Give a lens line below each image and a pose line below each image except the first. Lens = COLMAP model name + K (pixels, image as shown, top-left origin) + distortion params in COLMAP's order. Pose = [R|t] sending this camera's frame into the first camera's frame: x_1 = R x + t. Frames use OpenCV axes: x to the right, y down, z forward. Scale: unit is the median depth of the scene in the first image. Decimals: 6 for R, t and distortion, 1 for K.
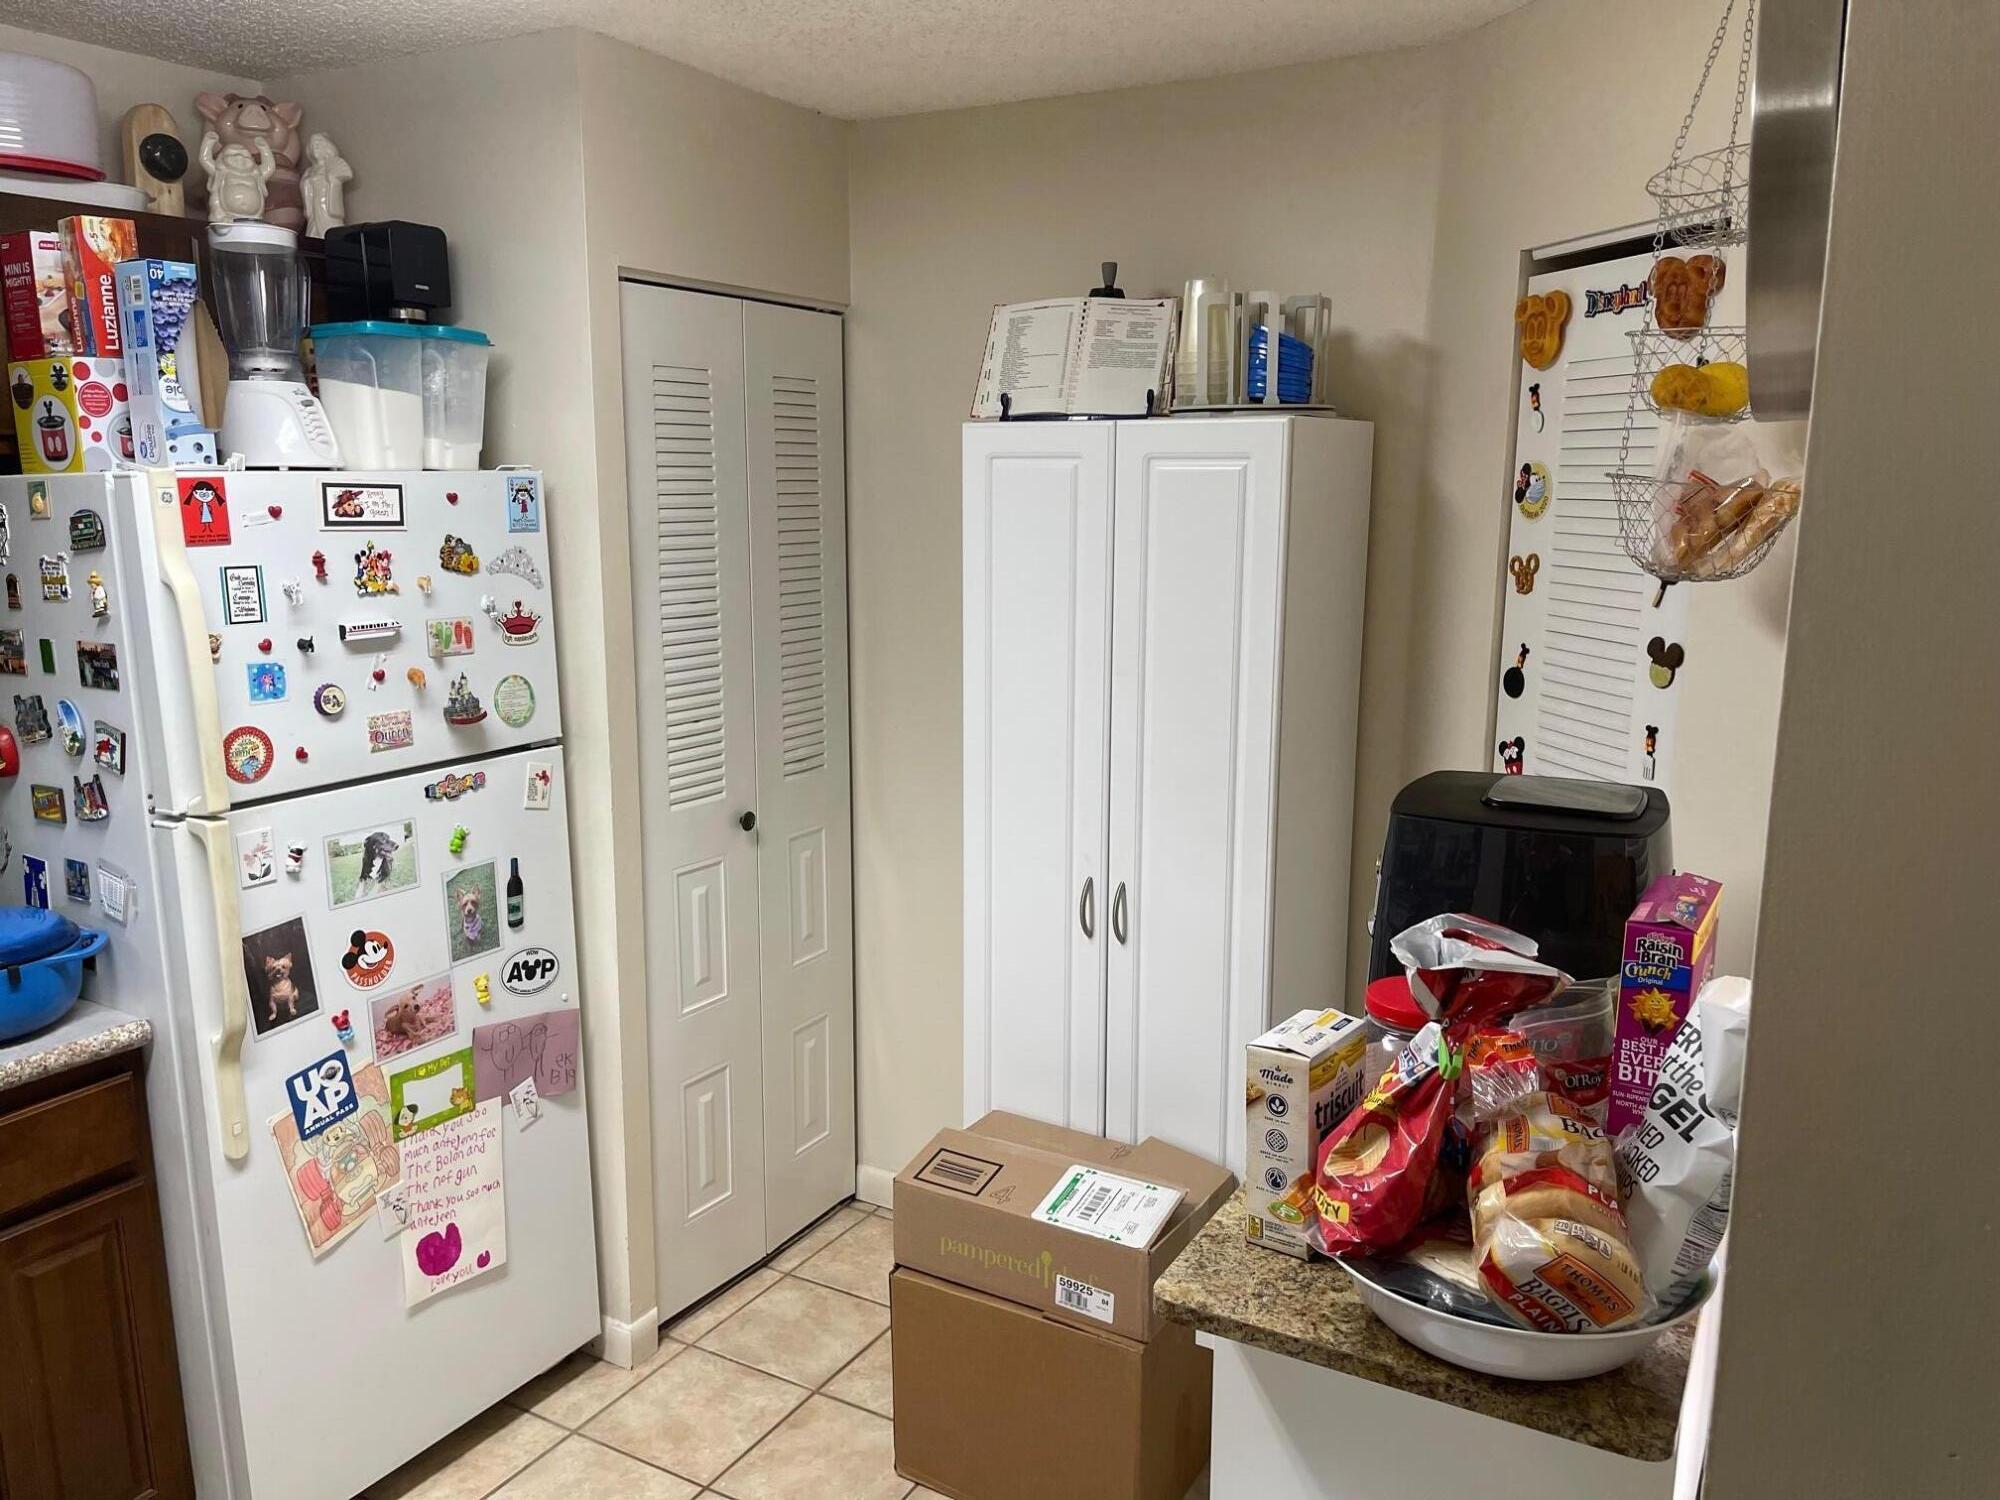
lens RADIAL K [[1504.0, 0, 1009.7], [0, 1504.0, 757.8], [0, 0, 1]] dist [0.065217, -0.090214]
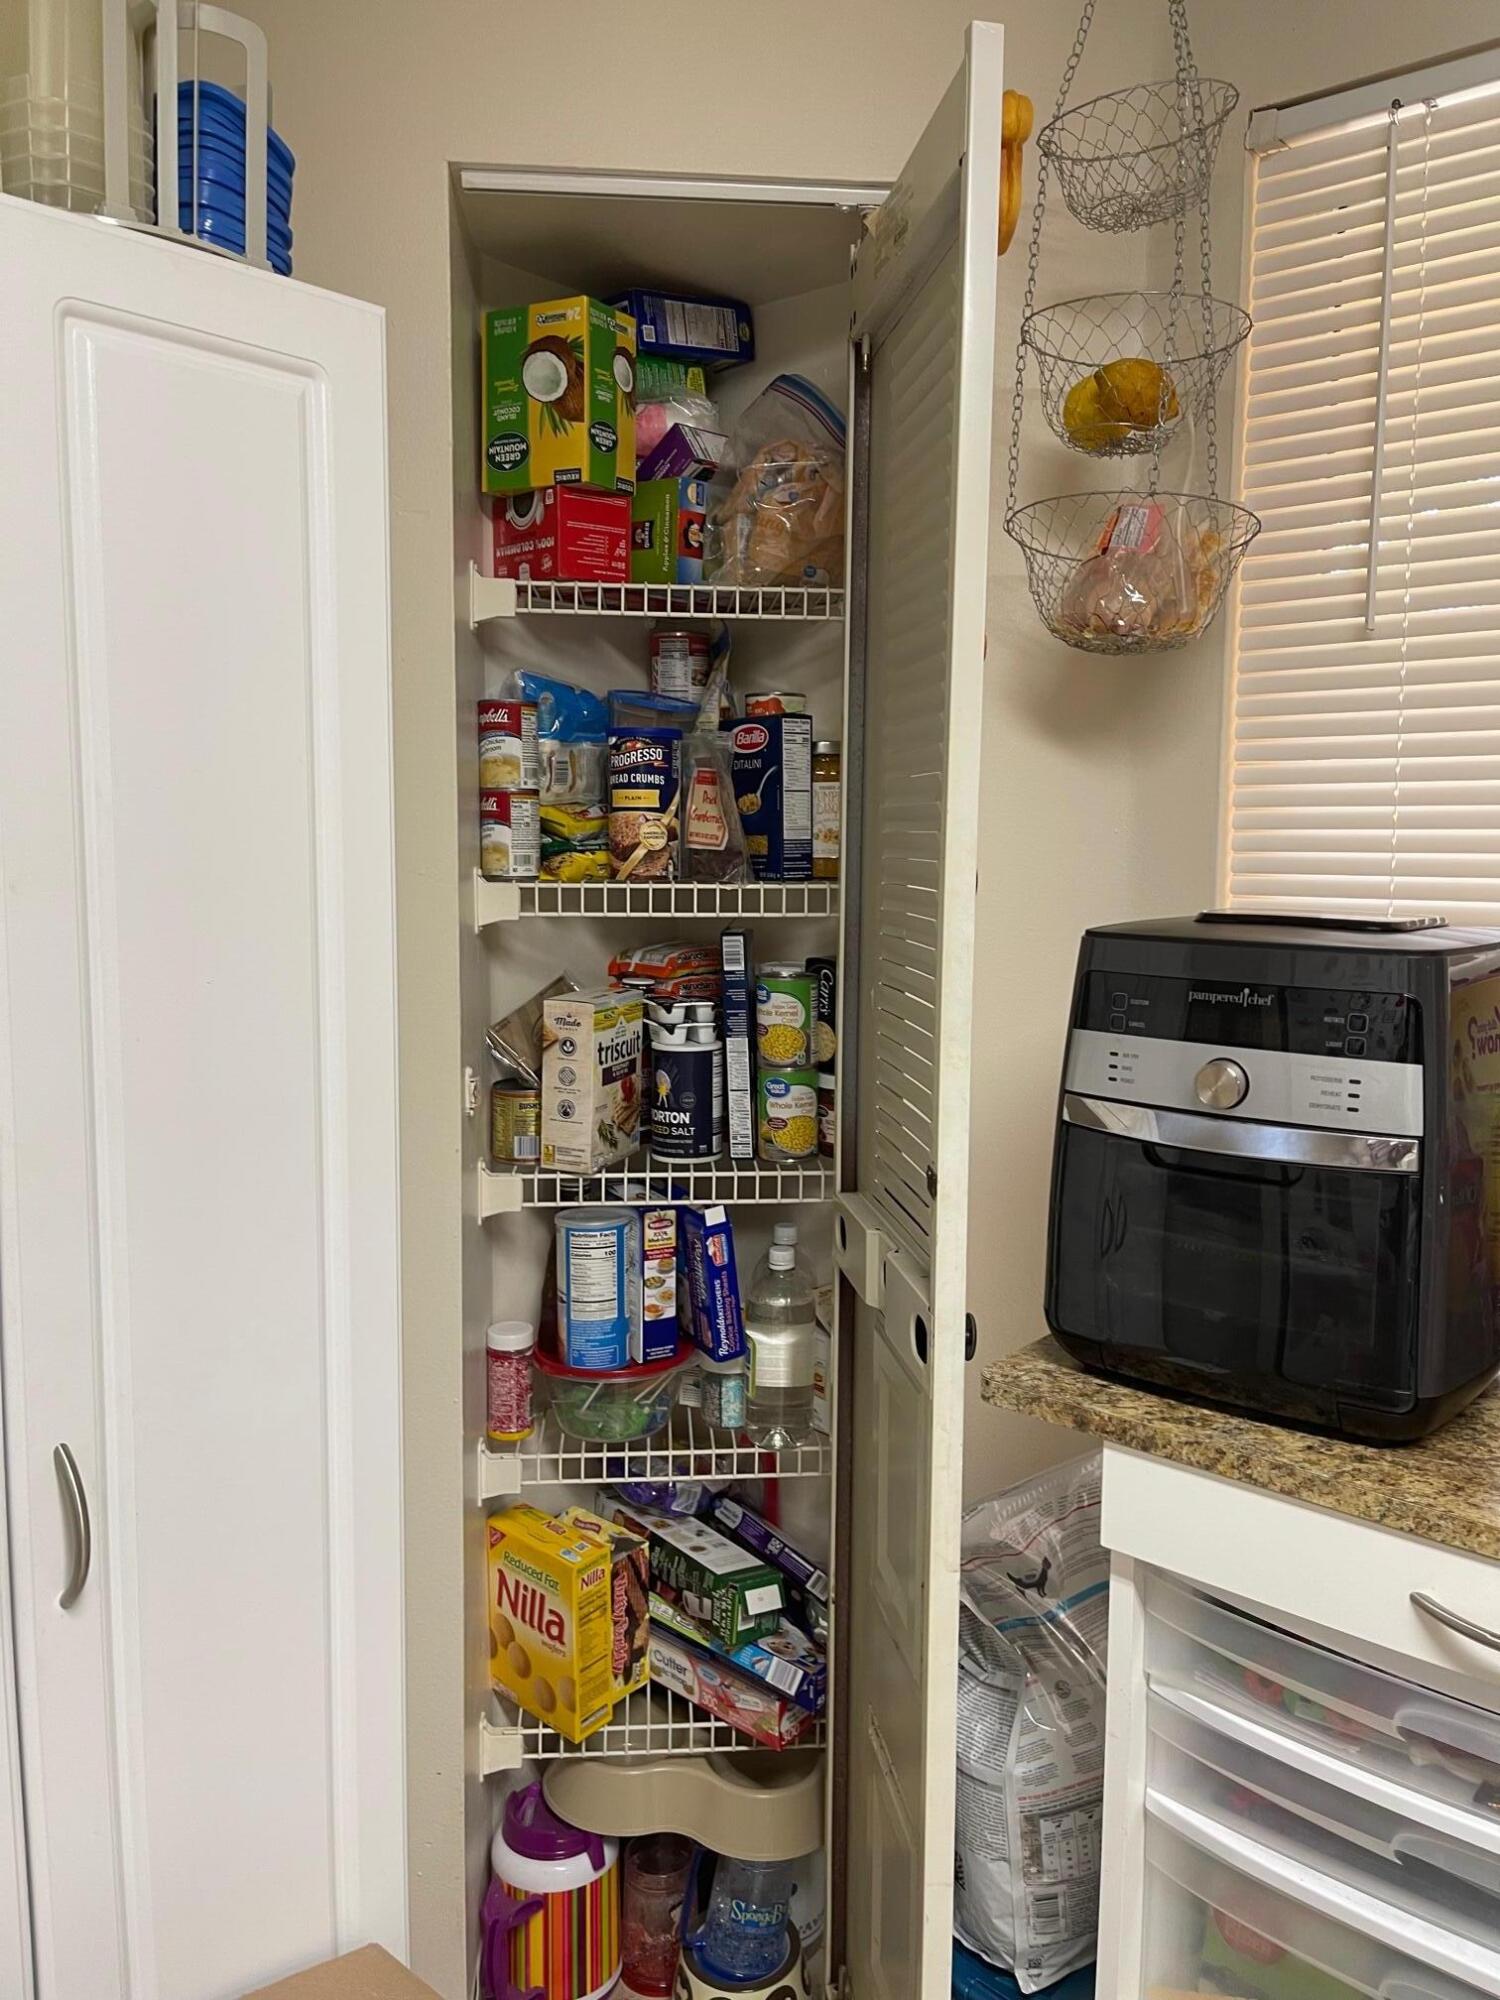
lens RADIAL K [[1504.0, 0, 761.7], [0, 1504.0, 991.7], [0, 0, 1]] dist [0.065217, -0.090214]
pose [[0.199185, -0.109111, 0.973869, -0.270293], [0.168035, 0.982866, 0.075751, -0.026639], [-0.965448, 0.148555, 0.214106, 0.769388]]
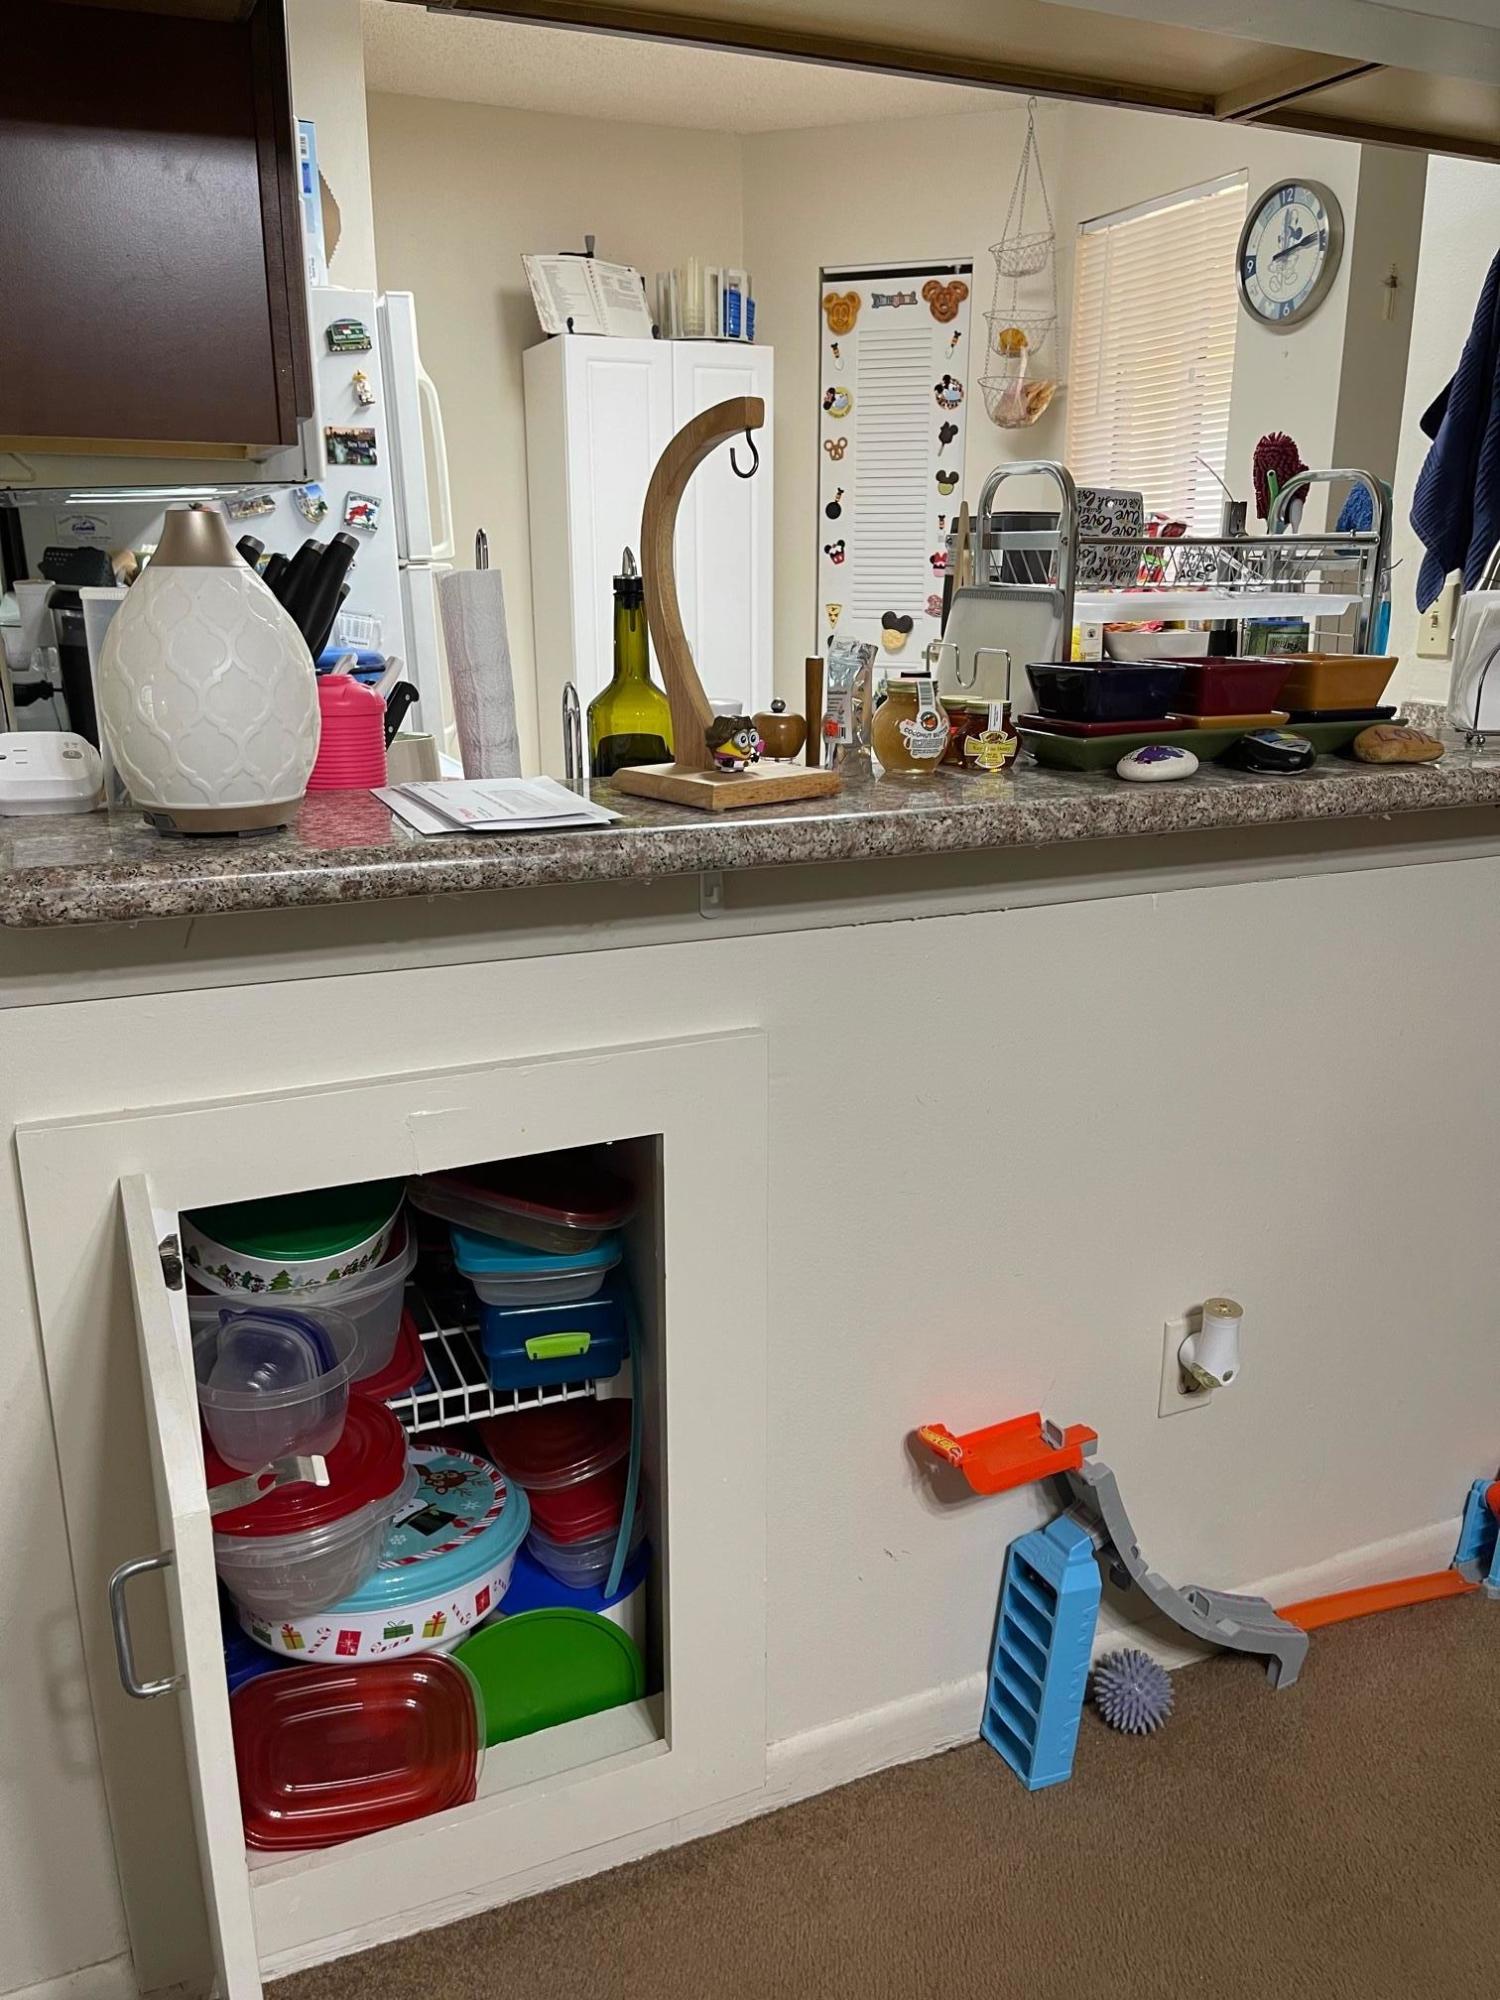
lens RADIAL K [[1504.0, 0, 770.8], [0, 1504.0, 987.5], [0, 0, 1]] dist [0.065217, -0.090214]
pose [[0.589658, -0.226157, 0.775343, -1.308324], [0.152093, 0.973913, 0.168408, 0.199682], [-0.793203, 0.018621, 0.608672, -0.073375]]
